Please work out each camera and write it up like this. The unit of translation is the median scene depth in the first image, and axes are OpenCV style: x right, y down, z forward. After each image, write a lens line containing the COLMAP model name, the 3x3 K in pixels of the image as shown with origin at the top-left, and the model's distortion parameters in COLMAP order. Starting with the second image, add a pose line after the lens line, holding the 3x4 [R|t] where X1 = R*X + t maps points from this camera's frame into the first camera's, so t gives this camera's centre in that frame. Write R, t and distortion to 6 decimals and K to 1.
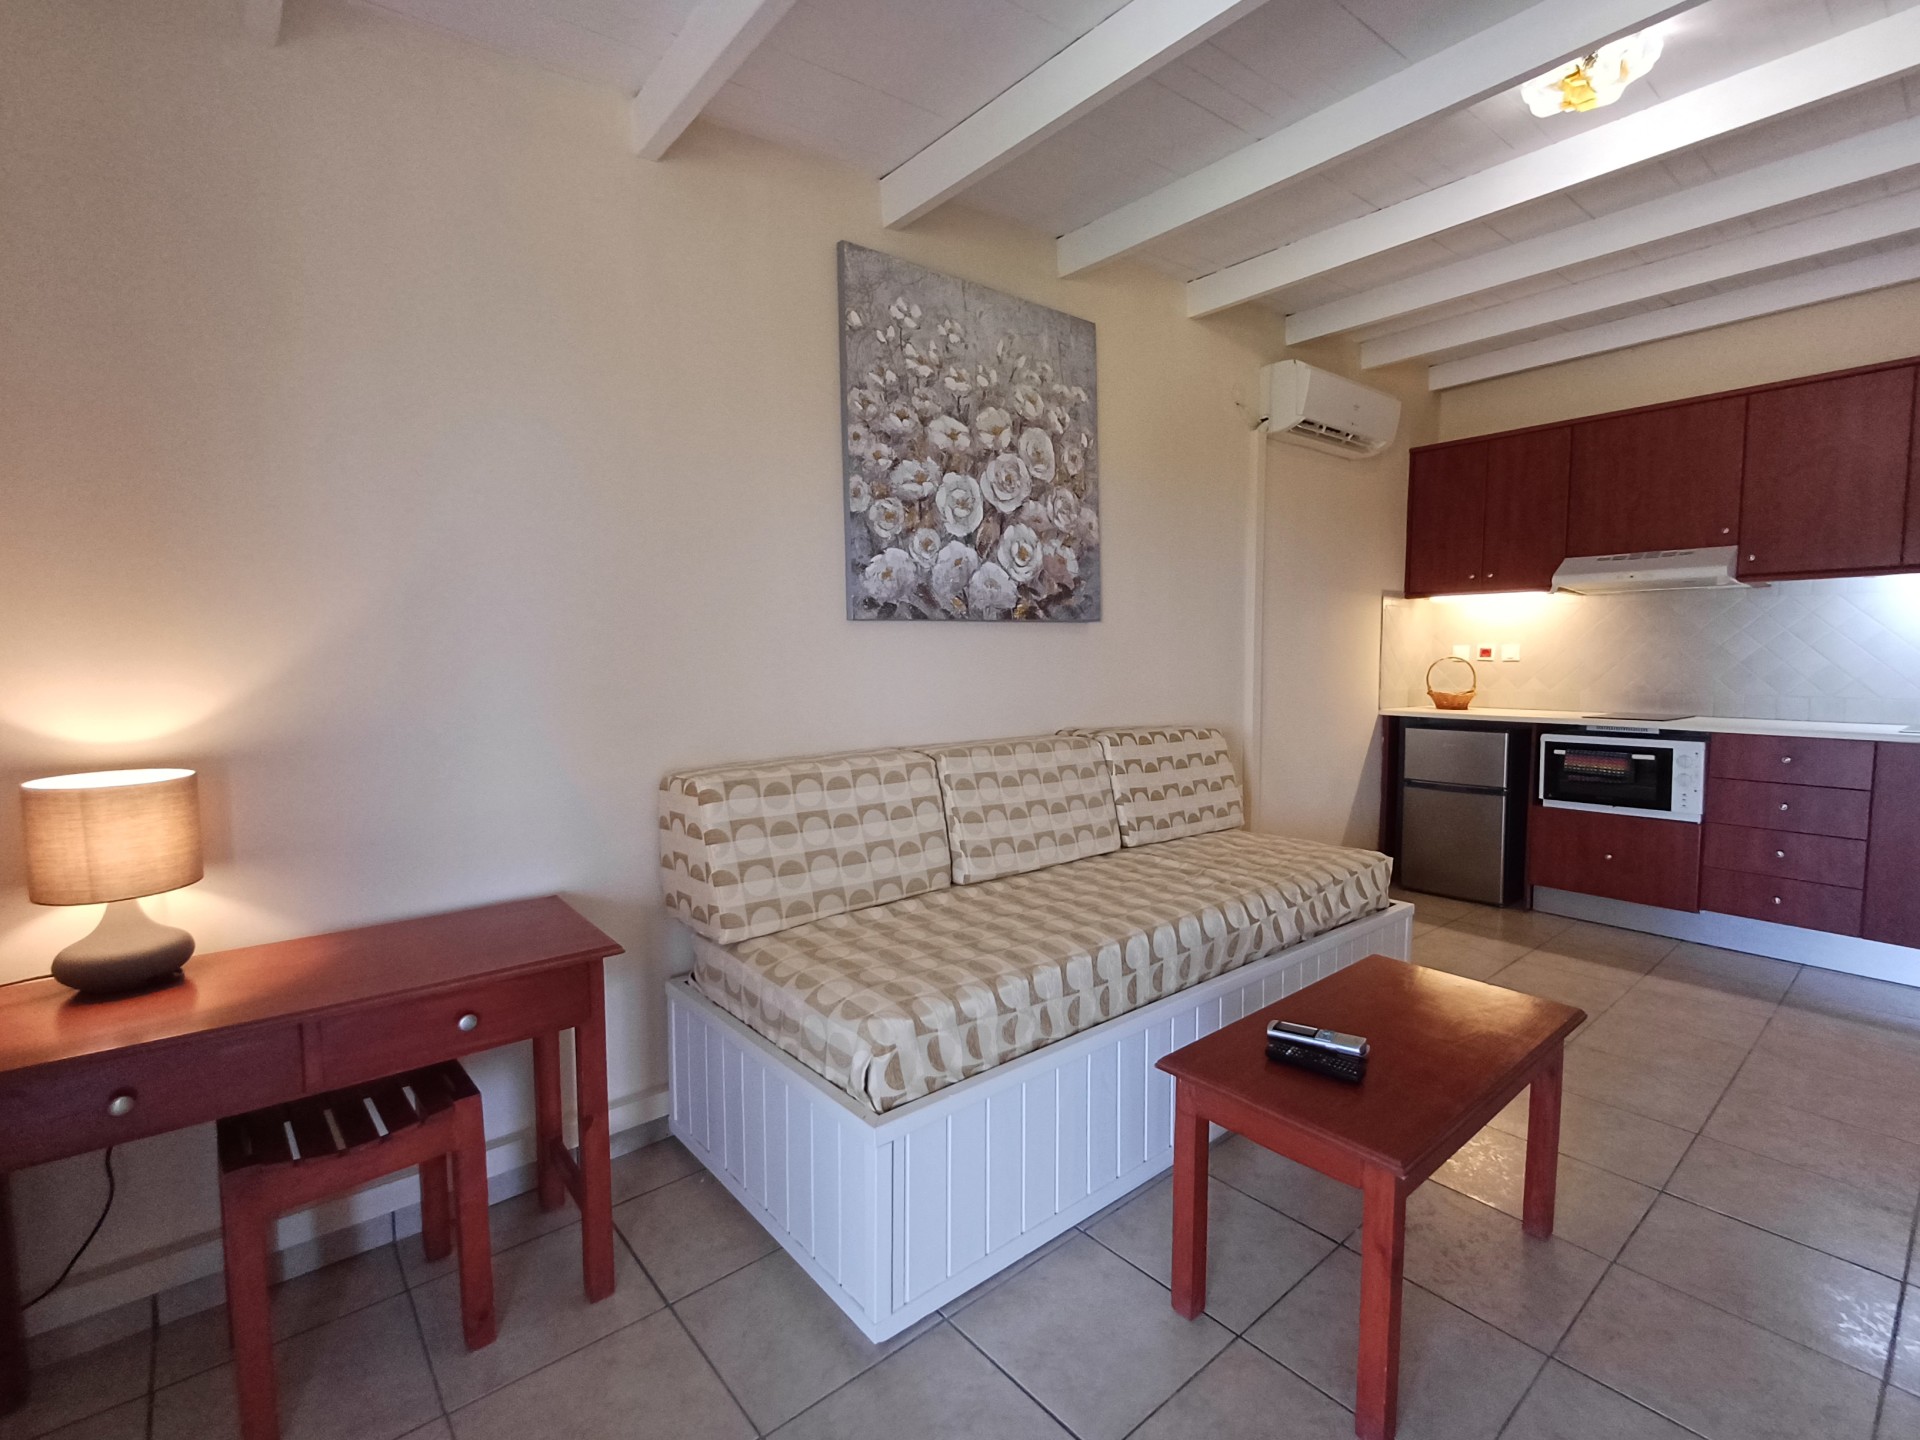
lens RADIAL K [[873.5, 0, 955.7], [0, 873.5, 712.8], [0, 0, 1]] dist [0.001938, -0.000066]
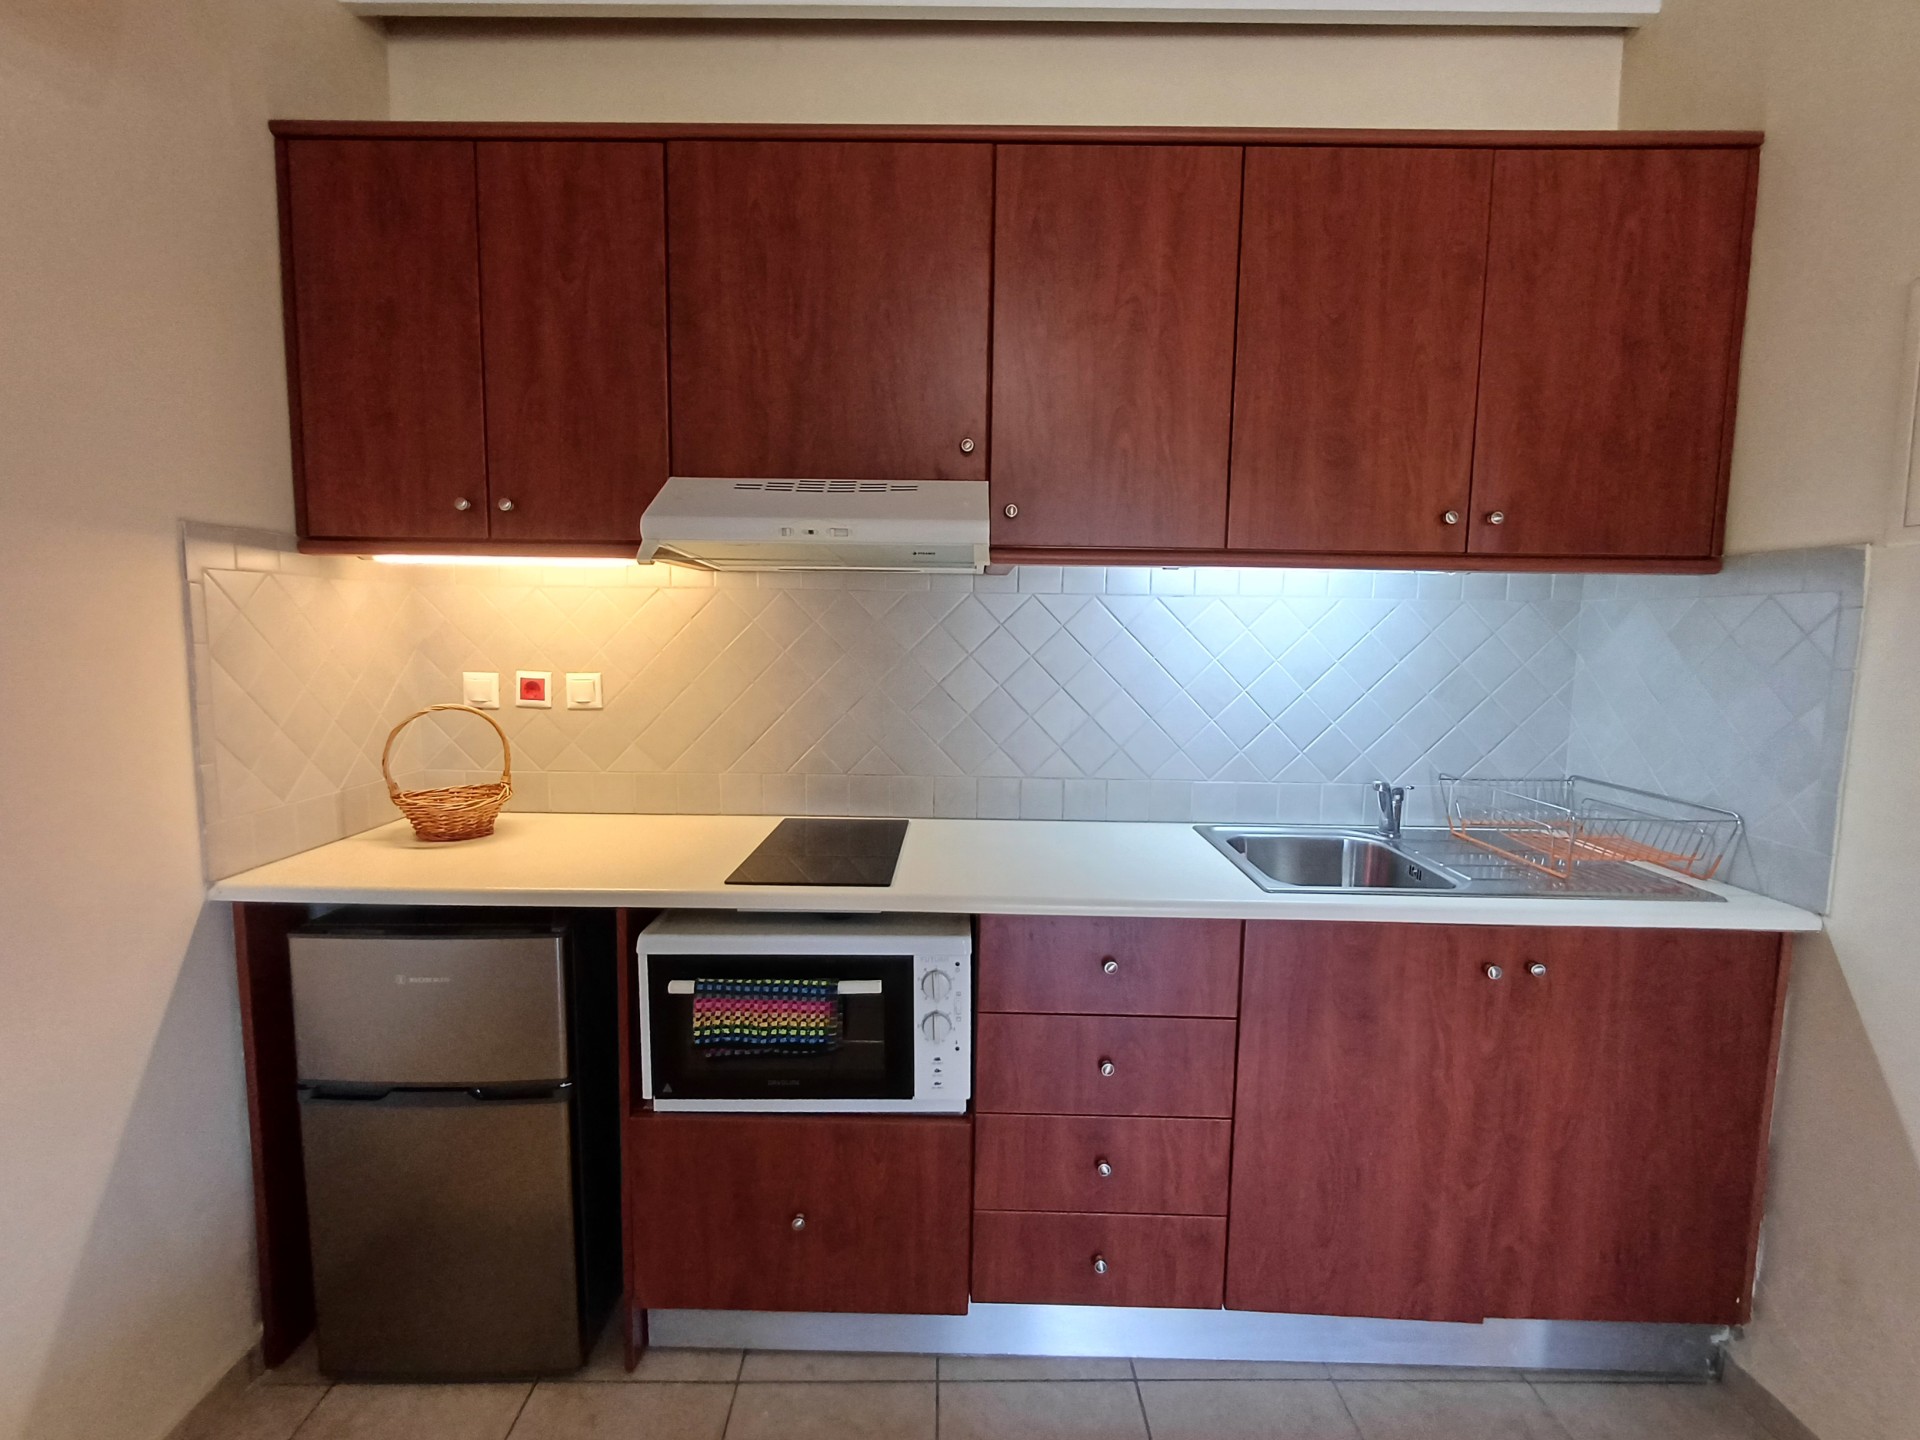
lens RADIAL K [[873.5, 0, 955.7], [0, 873.5, 712.8], [0, 0, 1]] dist [0.001938, -0.000066]
pose [[0.632514, -0.072306, 0.771167, 0.473804], [0.035725, 0.997297, 0.064206, -0.091747], [-0.773725, -0.013061, 0.633387, 0.657404]]
